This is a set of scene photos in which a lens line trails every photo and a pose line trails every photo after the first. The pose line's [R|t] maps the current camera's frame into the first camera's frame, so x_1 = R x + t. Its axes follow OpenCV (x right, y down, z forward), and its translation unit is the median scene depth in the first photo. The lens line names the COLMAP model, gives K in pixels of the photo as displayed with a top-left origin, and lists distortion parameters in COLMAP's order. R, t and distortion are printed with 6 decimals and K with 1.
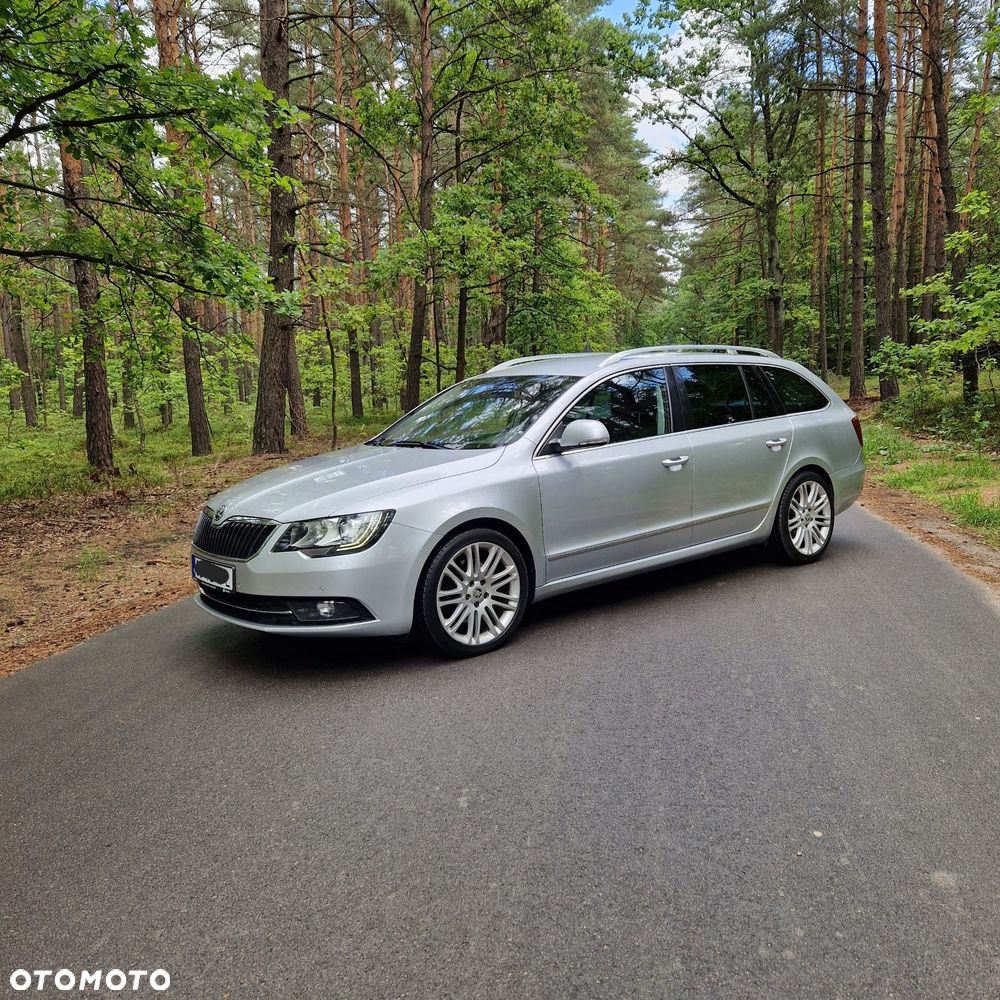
lens RADIAL K [[906.7, 0, 521.8], [0, 906.7, 501.4], [0, 0, 1]] dist [0.070878, -0.081668]
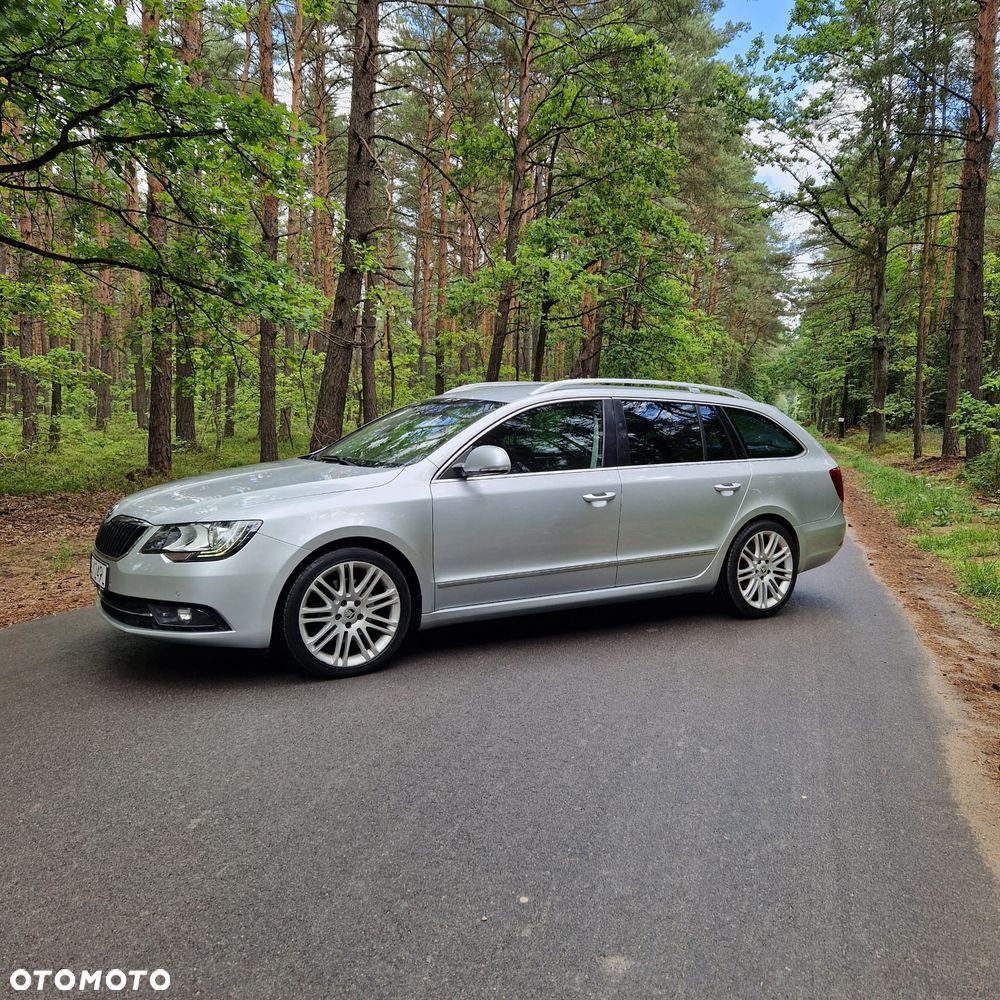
lens RADIAL K [[906.7, 0, 521.8], [0, 906.7, 501.4], [0, 0, 1]] dist [0.070878, -0.081668]
pose [[0.989889, 0.076809, -0.119248, 0.149726], [-0.081089, 0.996211, -0.031449, -0.002052], [0.116380, 0.040801, 0.992366, 0.028541]]
